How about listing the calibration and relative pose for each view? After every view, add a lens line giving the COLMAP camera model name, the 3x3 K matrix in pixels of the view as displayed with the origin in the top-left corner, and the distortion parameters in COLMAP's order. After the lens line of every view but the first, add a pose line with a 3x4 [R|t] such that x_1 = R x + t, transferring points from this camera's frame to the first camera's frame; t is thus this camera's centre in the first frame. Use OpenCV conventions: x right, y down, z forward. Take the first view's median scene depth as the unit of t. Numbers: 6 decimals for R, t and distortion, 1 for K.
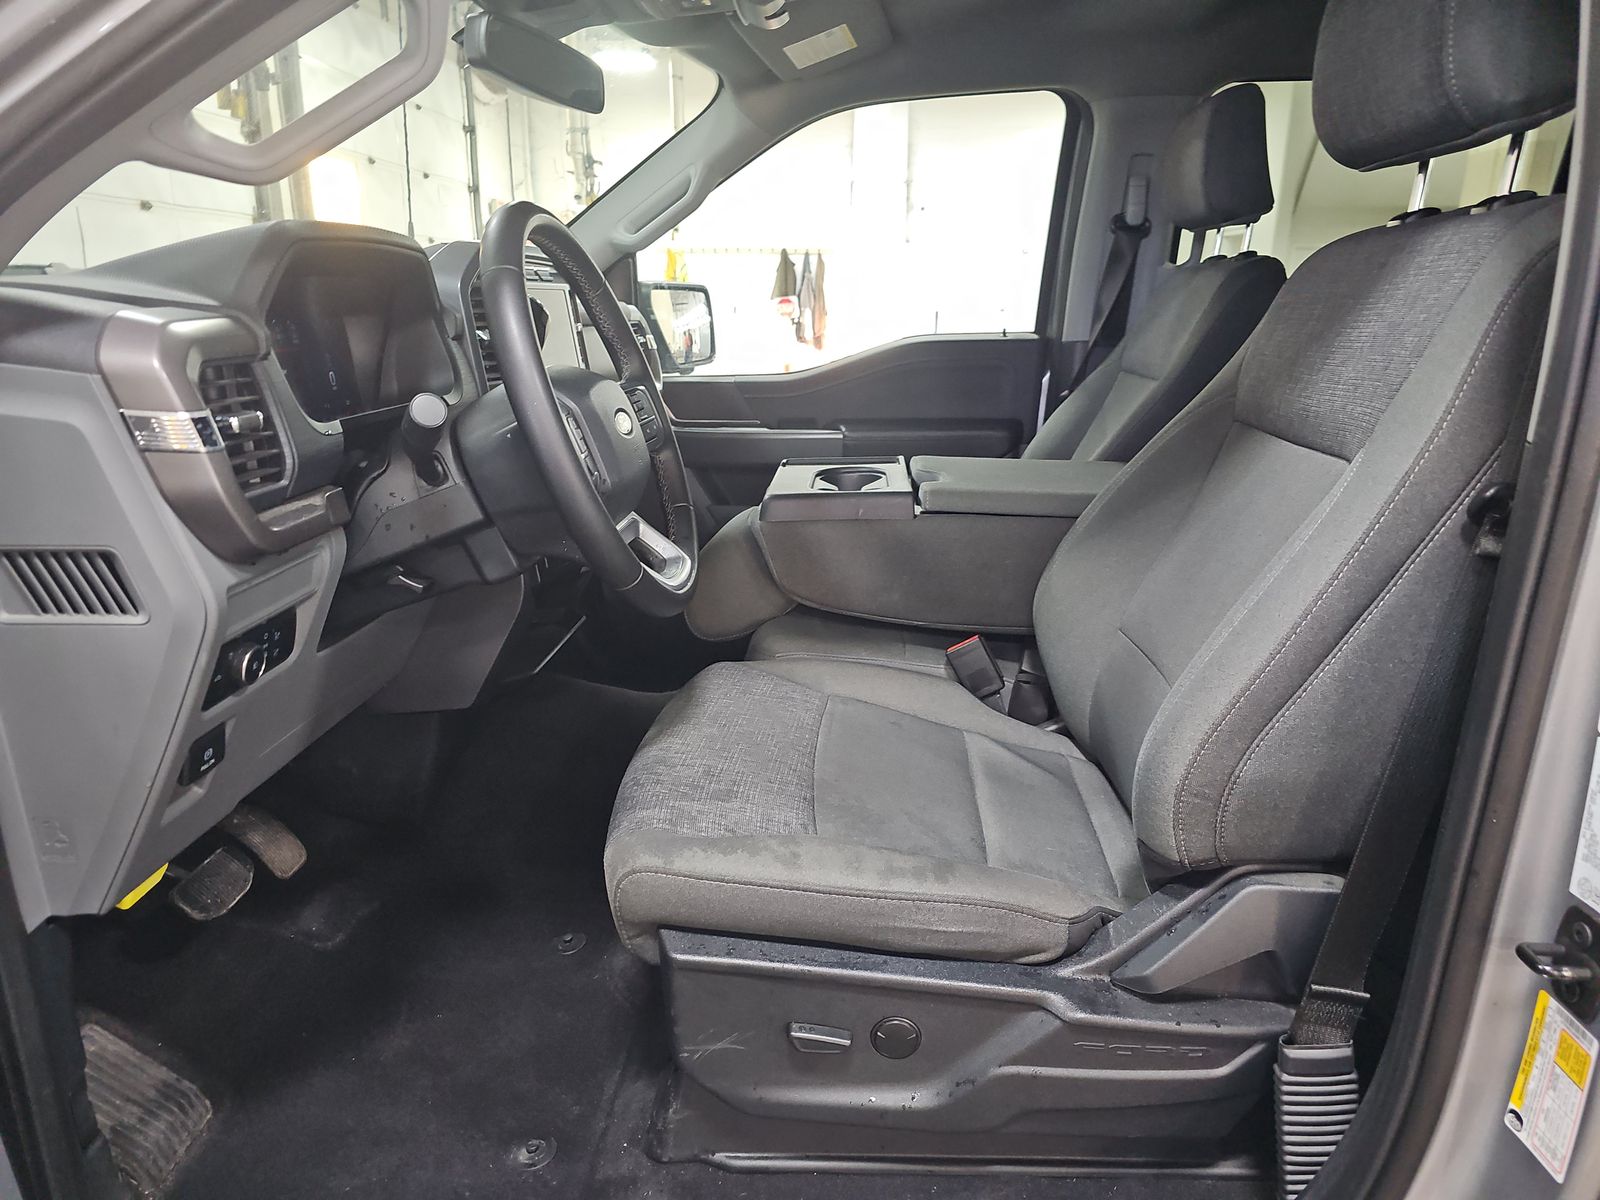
lens RADIAL K [[1065.7, 0, 823.0], [0, 1065.7, 623.8], [0, 0, 1]] dist [0.052072, -0.049516]
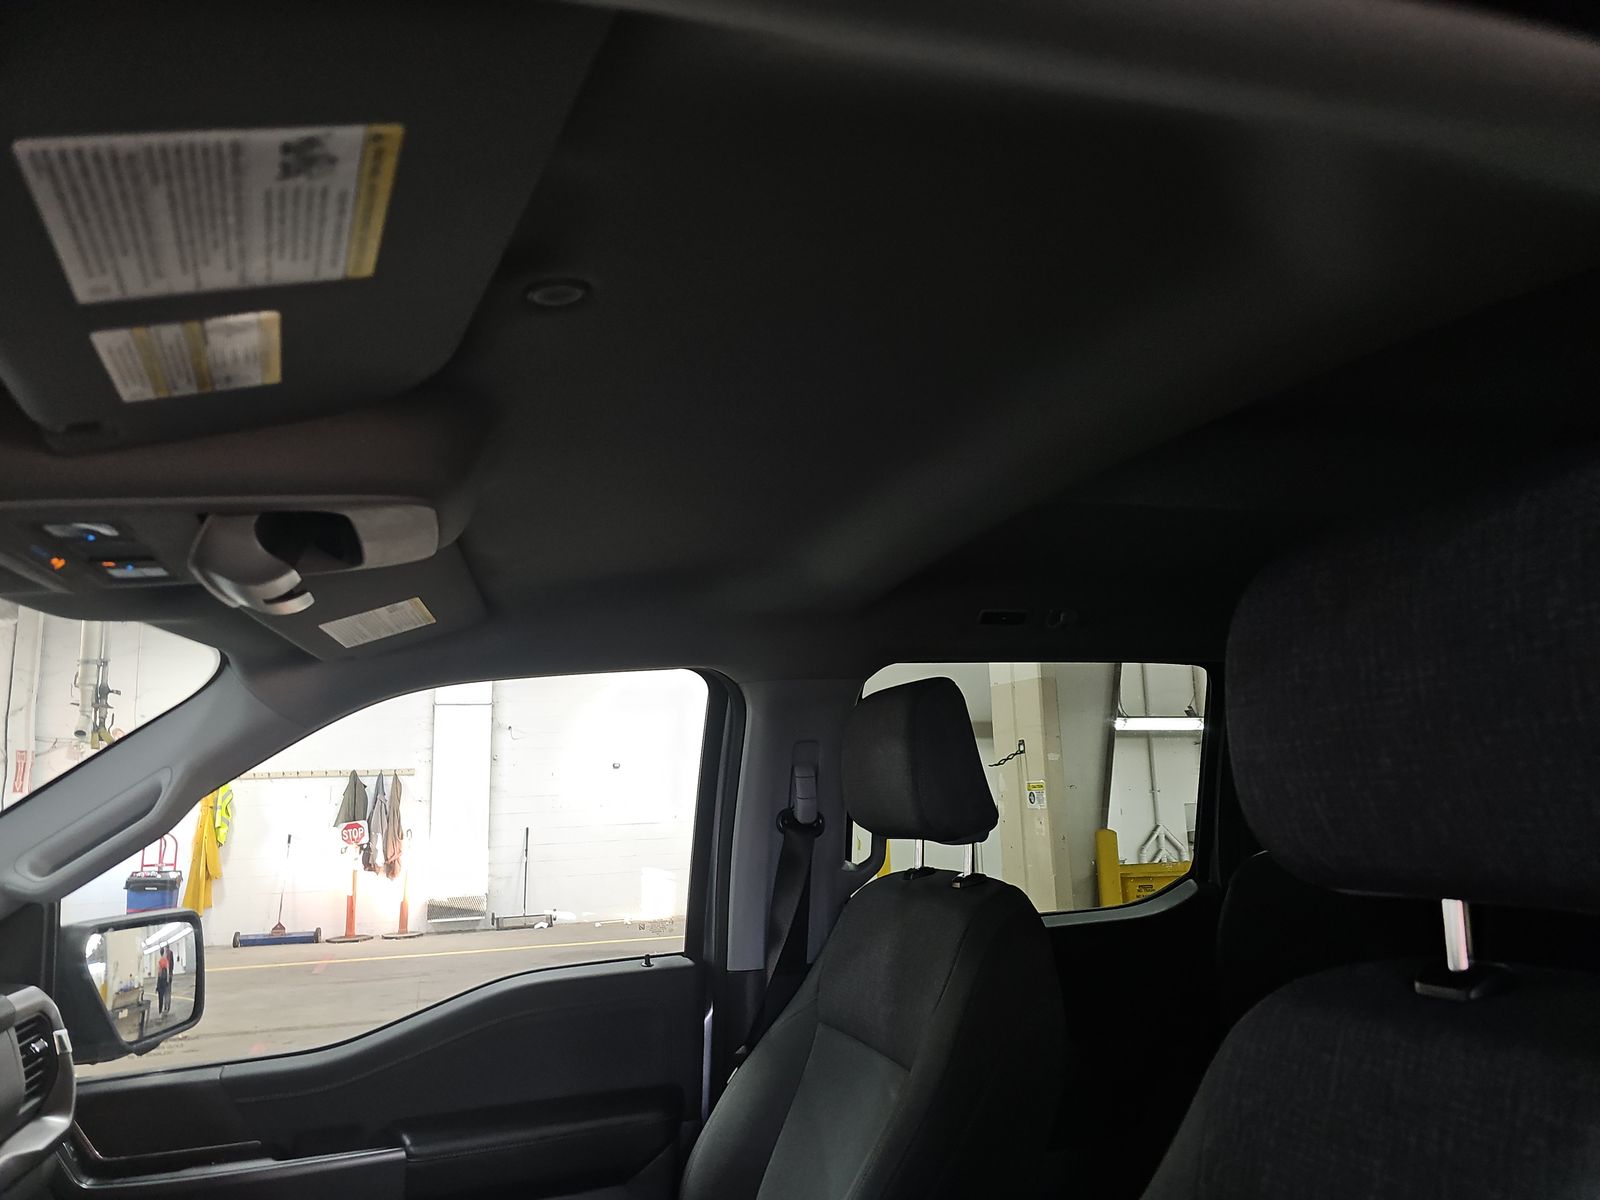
lens RADIAL K [[1065.7, 0, 823.0], [0, 1065.7, 623.8], [0, 0, 1]] dist [0.052072, -0.049516]
pose [[0.931714, 0.023899, 0.362407, 0.009936], [0.138416, 0.899162, -0.415149, -0.163834], [-0.335784, 0.436963, 0.834454, 0.255555]]
